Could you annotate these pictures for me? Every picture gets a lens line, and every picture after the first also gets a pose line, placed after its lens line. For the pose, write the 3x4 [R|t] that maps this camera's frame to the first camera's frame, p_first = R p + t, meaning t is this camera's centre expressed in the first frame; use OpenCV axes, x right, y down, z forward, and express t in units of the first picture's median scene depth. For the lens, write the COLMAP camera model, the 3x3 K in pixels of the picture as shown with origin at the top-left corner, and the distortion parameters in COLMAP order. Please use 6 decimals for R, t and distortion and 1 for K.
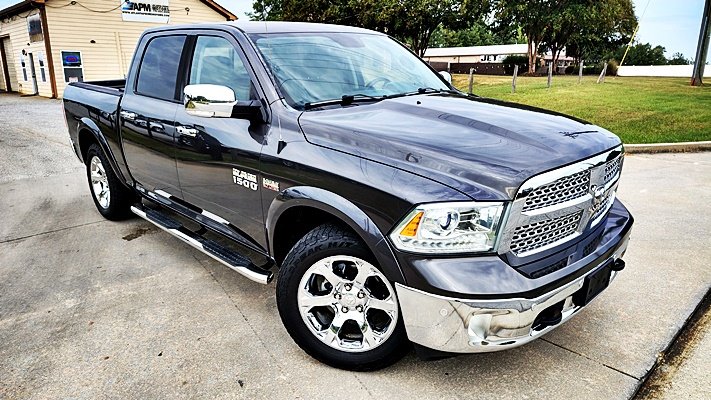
lens RADIAL K [[496.6, 0, 345.4], [0, 496.6, 254.9], [0, 0, 1]] dist [-0.001363, -0.000771]
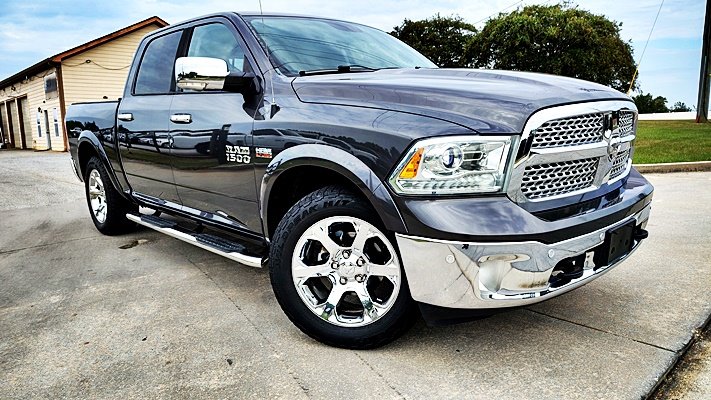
lens RADIAL K [[500.0, 0, 341.2], [0, 500.0, 259.4], [0, 0, 1]] dist [-0.000591, 0.000052]
pose [[0.999545, -0.017608, -0.024508, 0.016348], [0.014754, 0.993585, -0.112120, 0.155163], [0.026325, 0.111707, 0.993392, 0.068386]]
